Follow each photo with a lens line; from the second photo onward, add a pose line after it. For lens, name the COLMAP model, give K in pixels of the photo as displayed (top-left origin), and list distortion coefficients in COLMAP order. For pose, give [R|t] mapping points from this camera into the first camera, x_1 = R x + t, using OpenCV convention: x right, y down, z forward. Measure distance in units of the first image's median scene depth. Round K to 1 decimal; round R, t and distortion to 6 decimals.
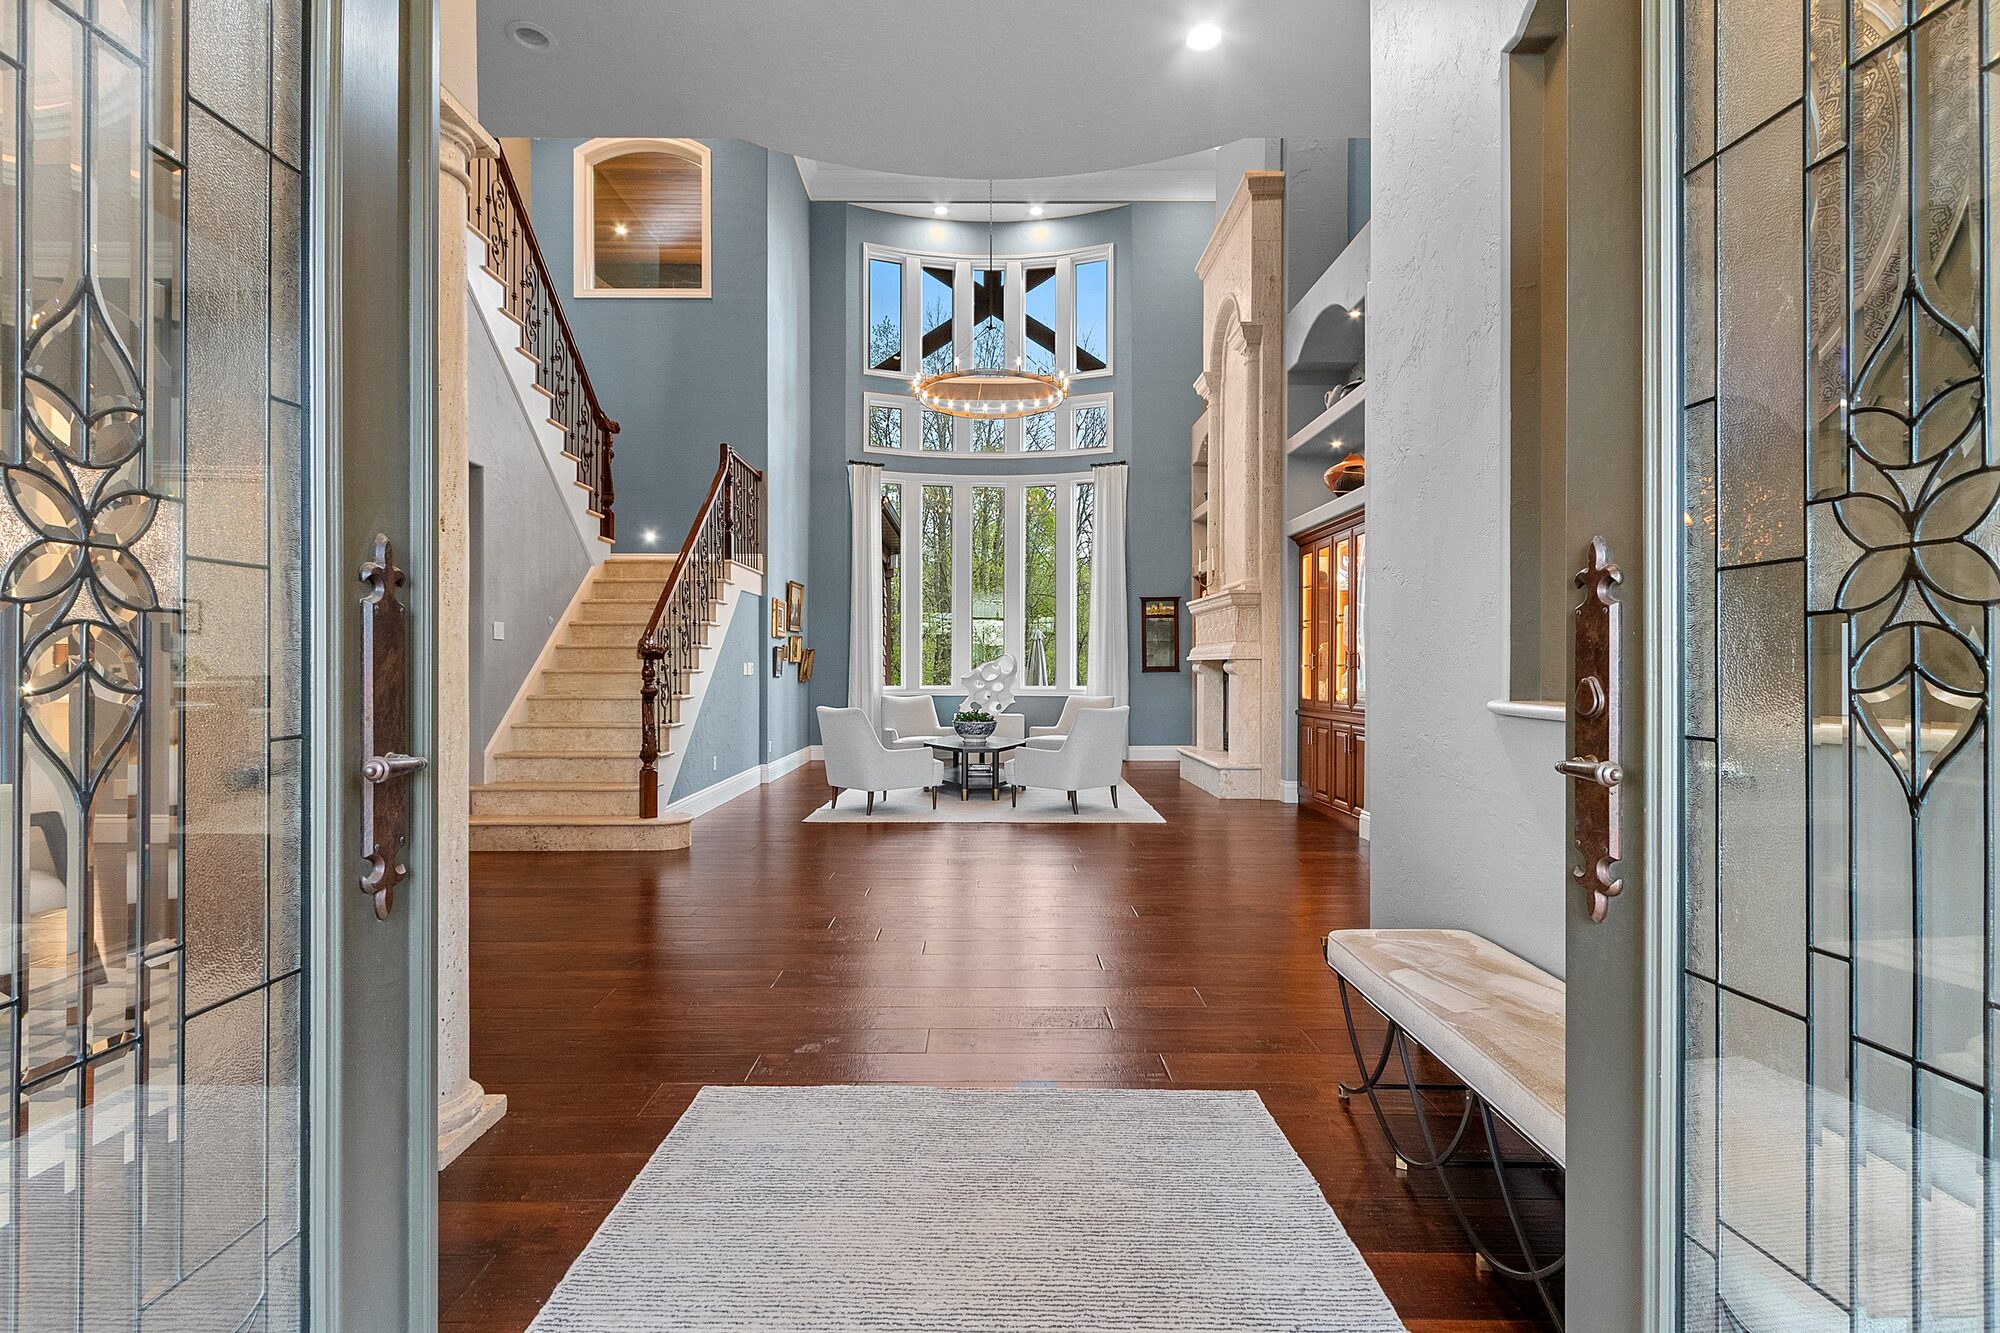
lens RADIAL K [[927.3, 0, 1000.0], [0, 927.3, 666.5], [0, 0, 1]] dist [-0.000762, -0.000063]
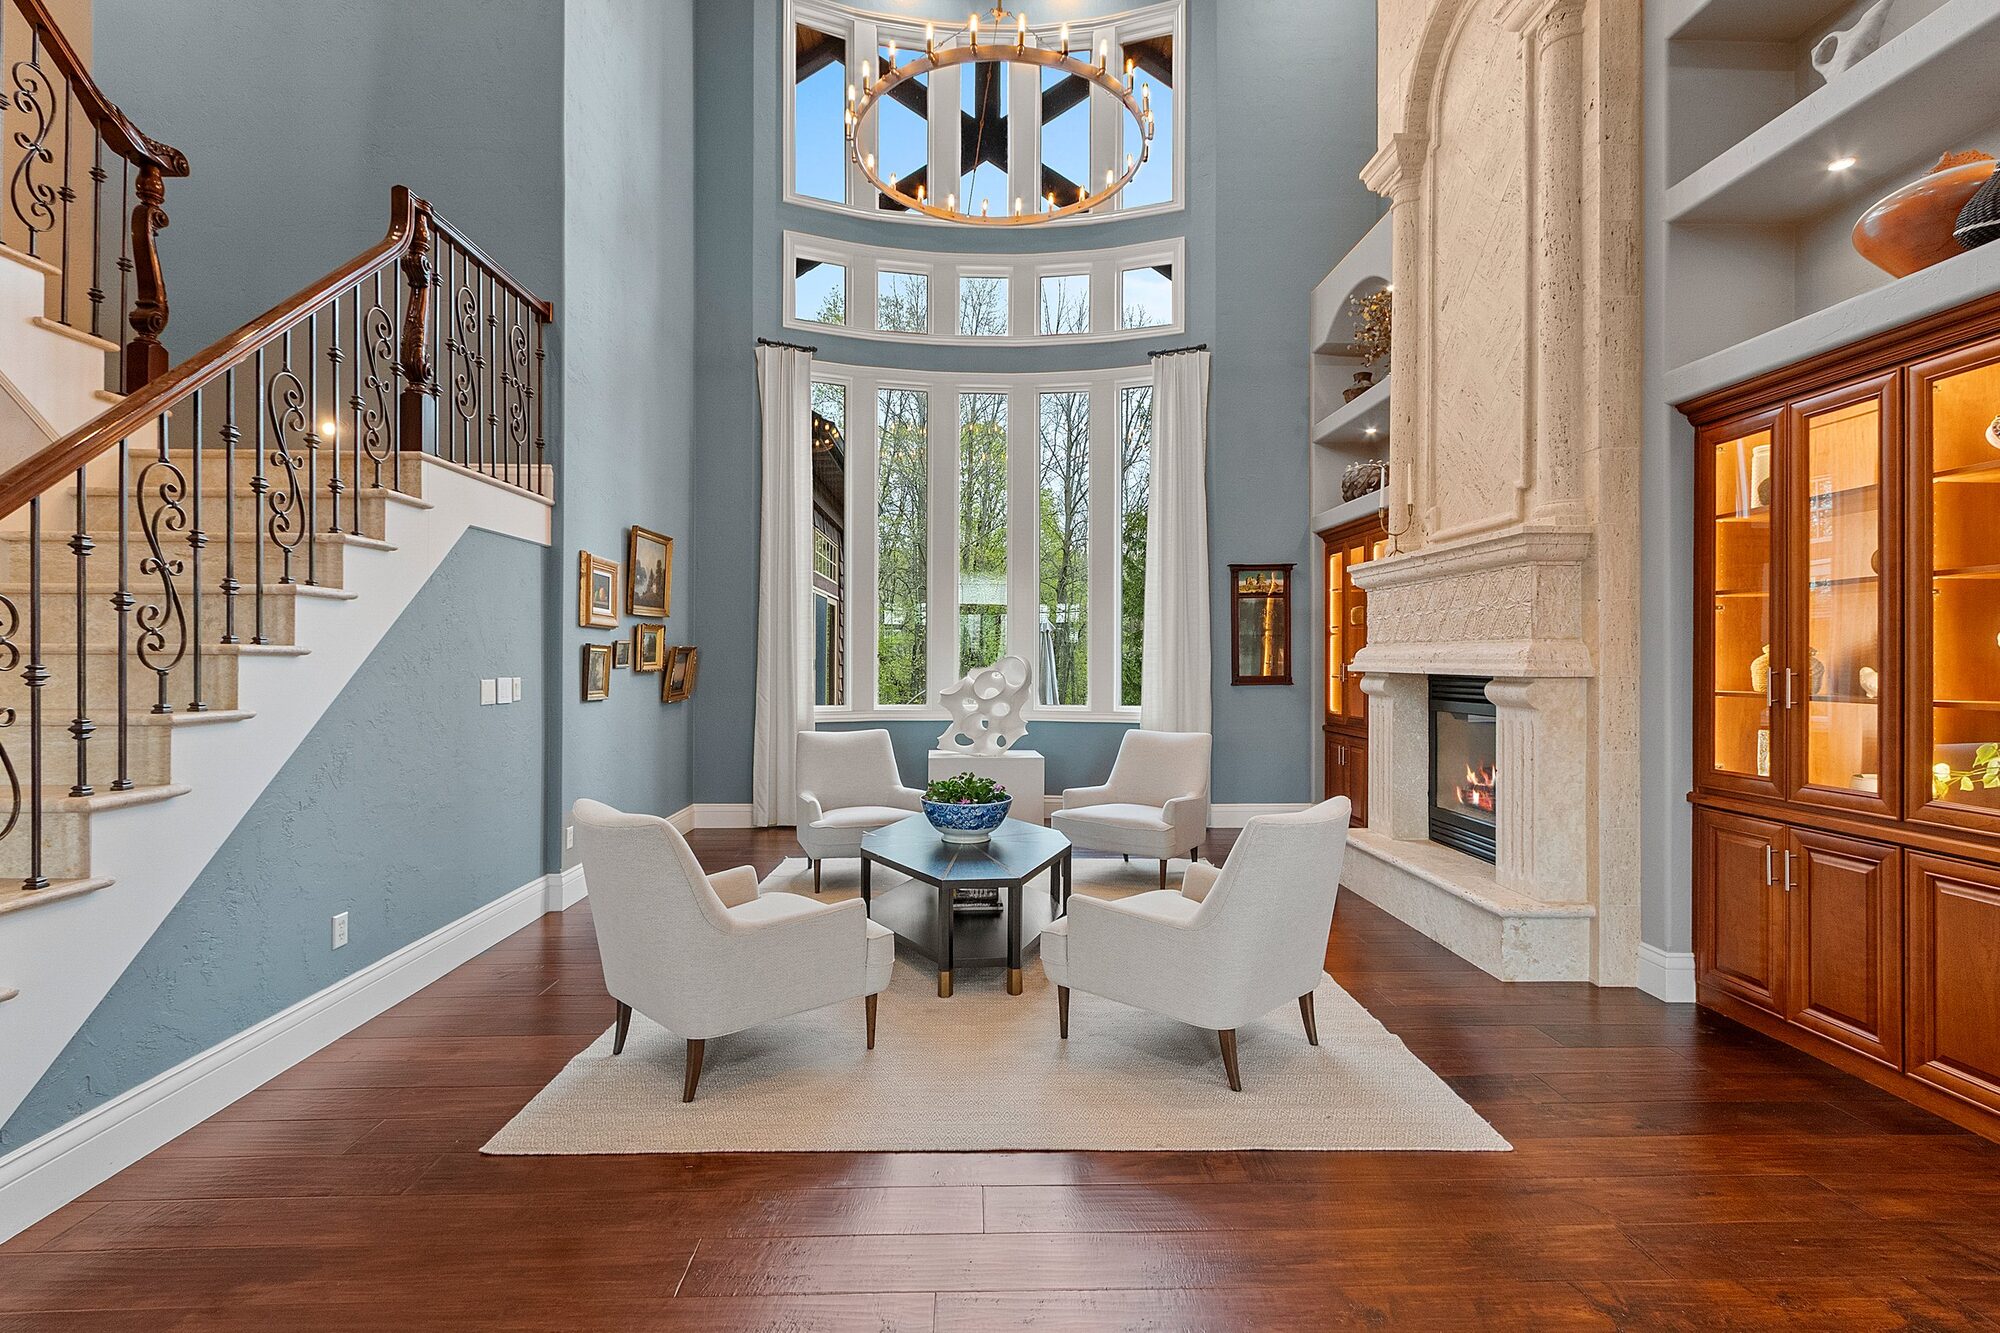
lens RADIAL K [[927.3, 0, 1000.0], [0, 927.3, 666.5], [0, 0, 1]] dist [-0.000762, -0.000063]
pose [[0.999809, 0.002387, 0.019402, -0.016397], [-0.002577, 0.999949, 0.009793, -0.013834], [-0.019377, -0.009841, 0.999764, 0.439315]]
